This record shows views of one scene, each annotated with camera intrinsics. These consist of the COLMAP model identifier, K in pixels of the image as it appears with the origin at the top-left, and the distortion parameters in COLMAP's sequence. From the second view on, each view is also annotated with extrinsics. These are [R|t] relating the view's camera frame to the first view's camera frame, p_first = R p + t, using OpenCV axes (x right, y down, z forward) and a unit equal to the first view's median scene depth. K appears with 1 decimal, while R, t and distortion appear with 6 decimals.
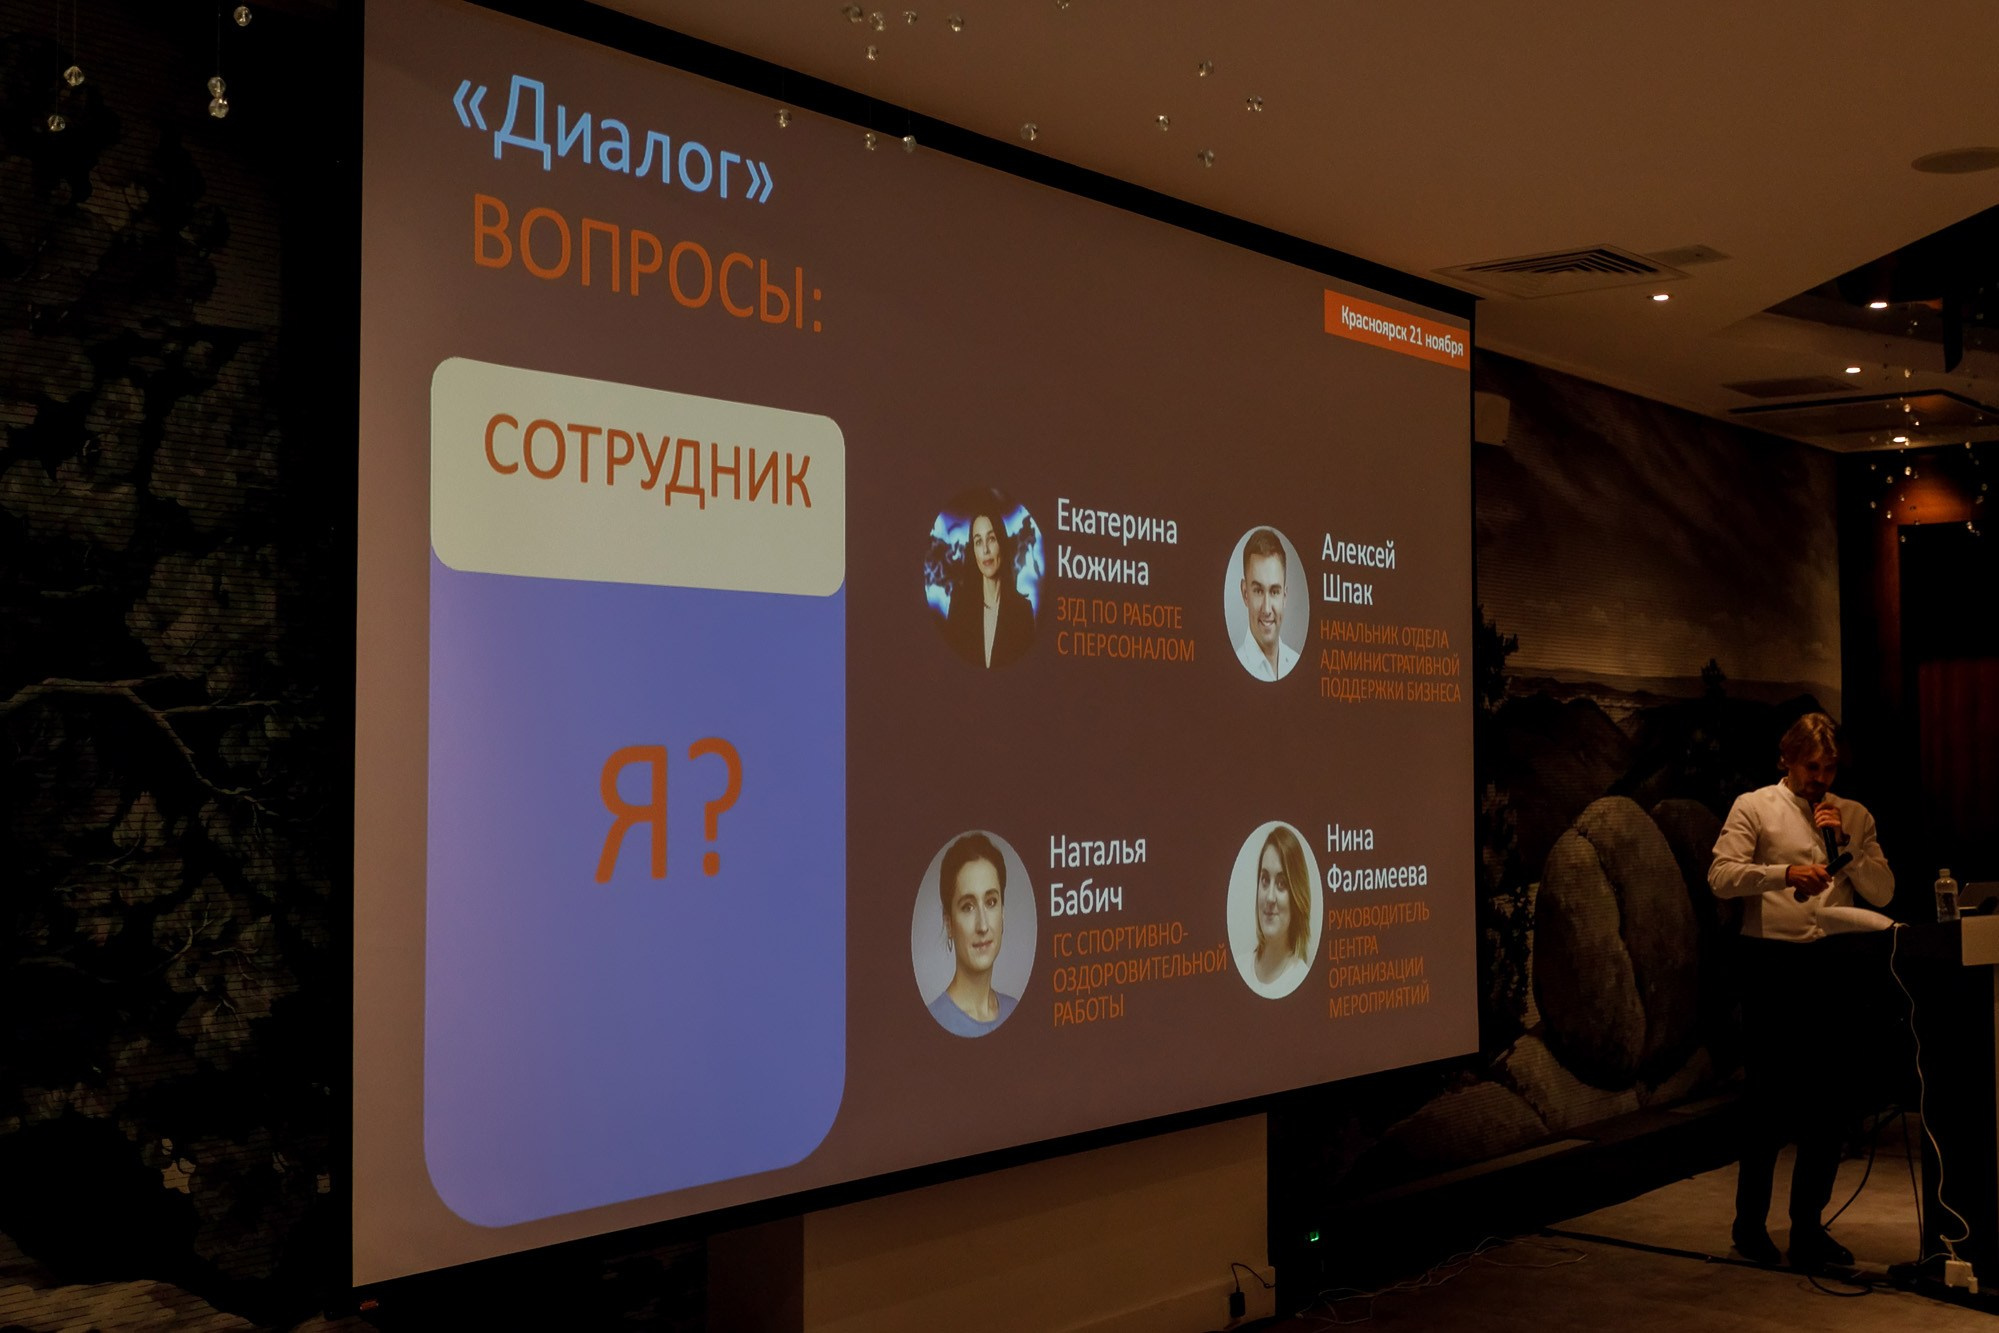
lens RADIAL K [[2253.2, 0, 999.5], [0, 2253.2, 666.5], [0, 0, 1]] dist [0.011407, 0.002472]
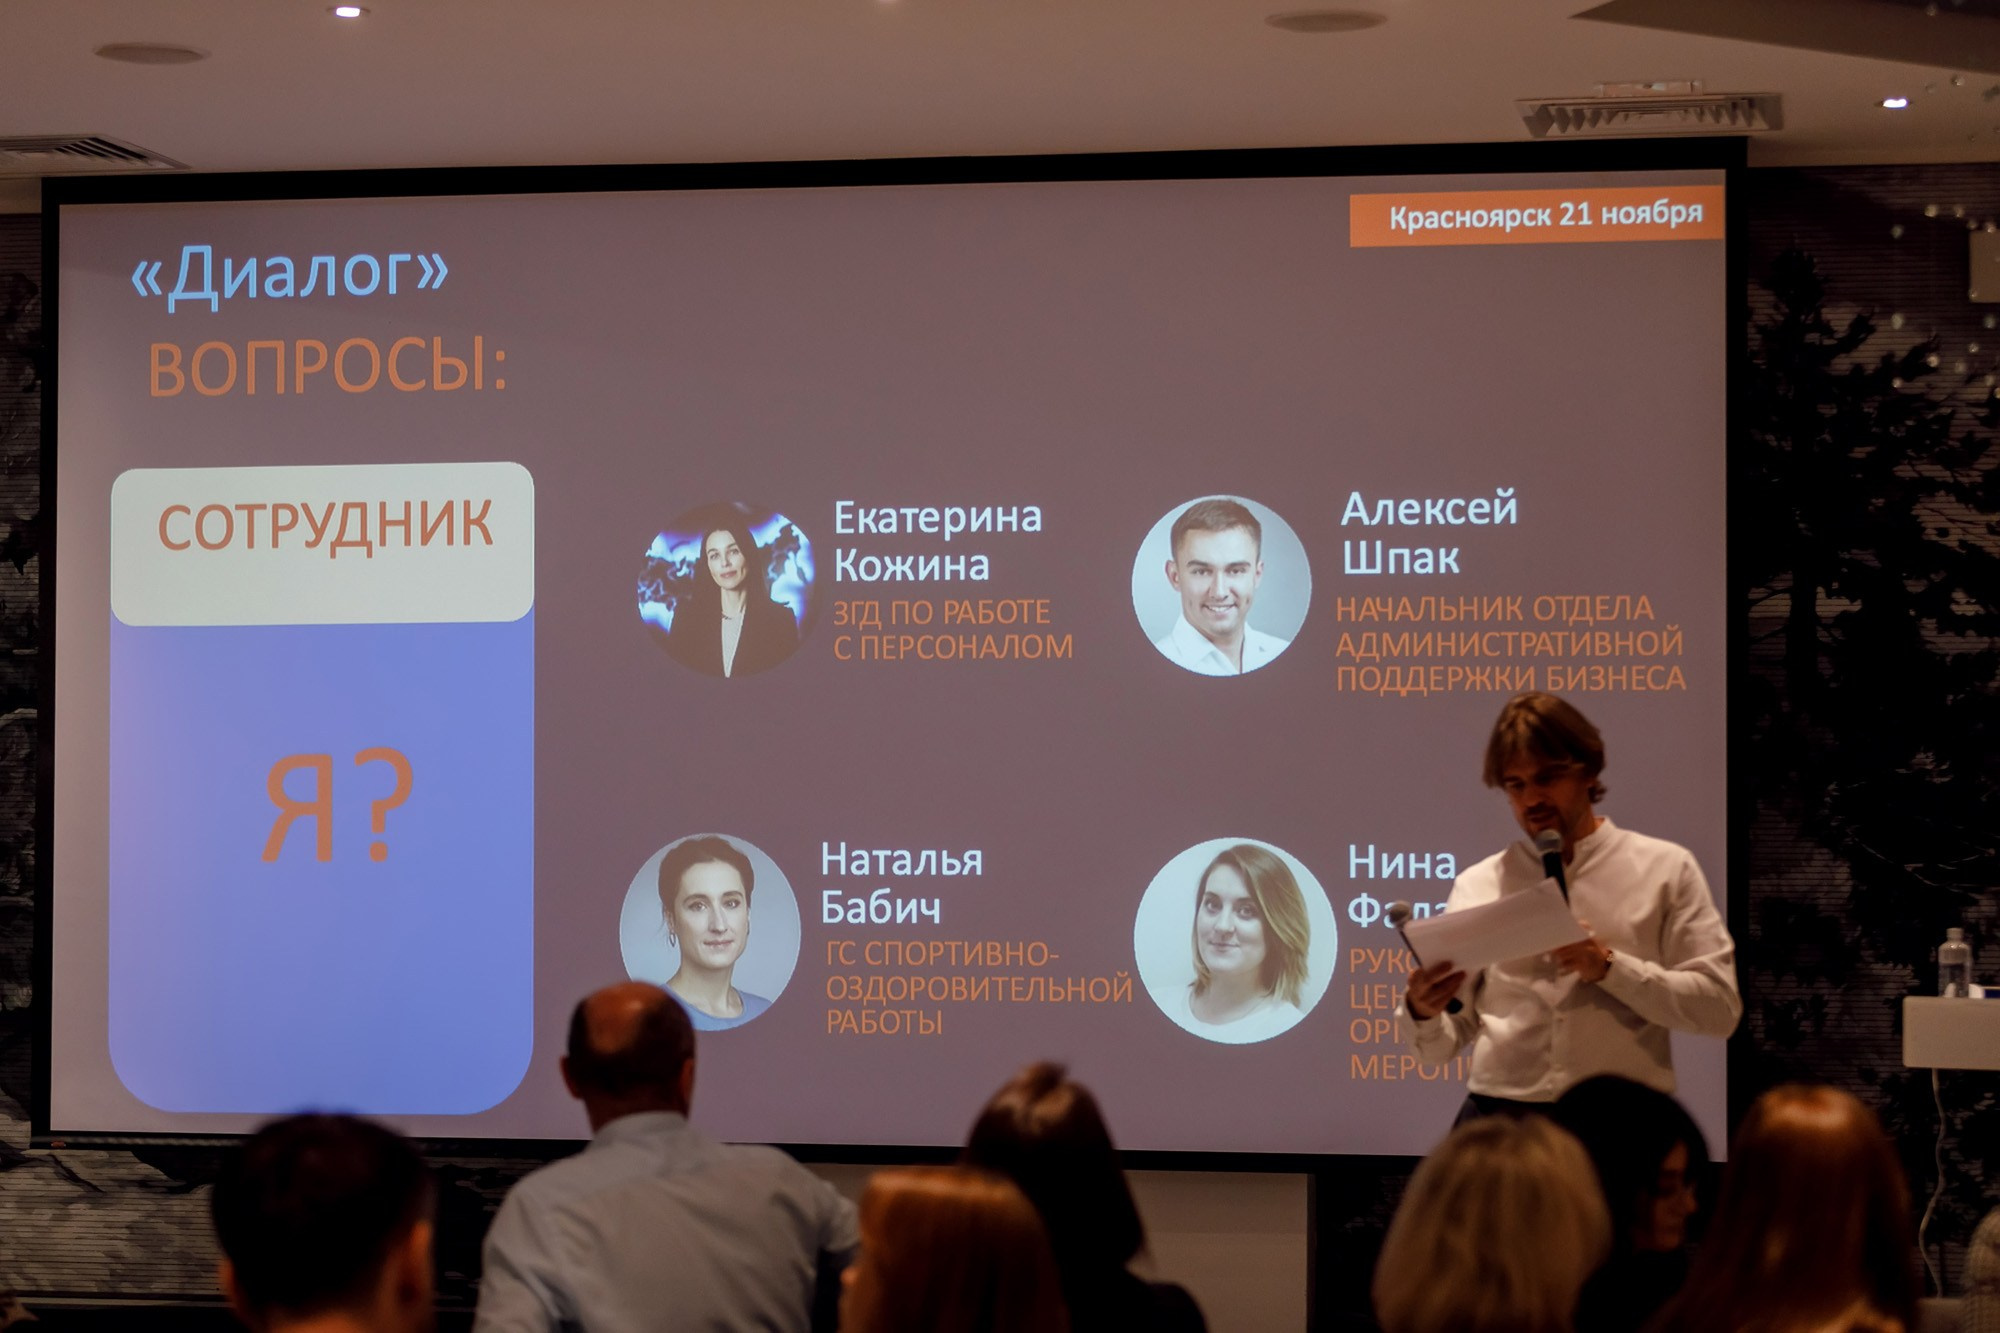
lens RADIAL K [[4066.2, 0, 1000.0], [0, 4066.2, 666.5], [0, 0, 1]] dist [-0.025890, 0.058814]
pose [[0.499083, -0.019043, -0.866345, 1.678293], [0.034828, 0.999392, -0.001903, 0.003692], [0.865854, -0.029223, 0.499442, 0.177254]]
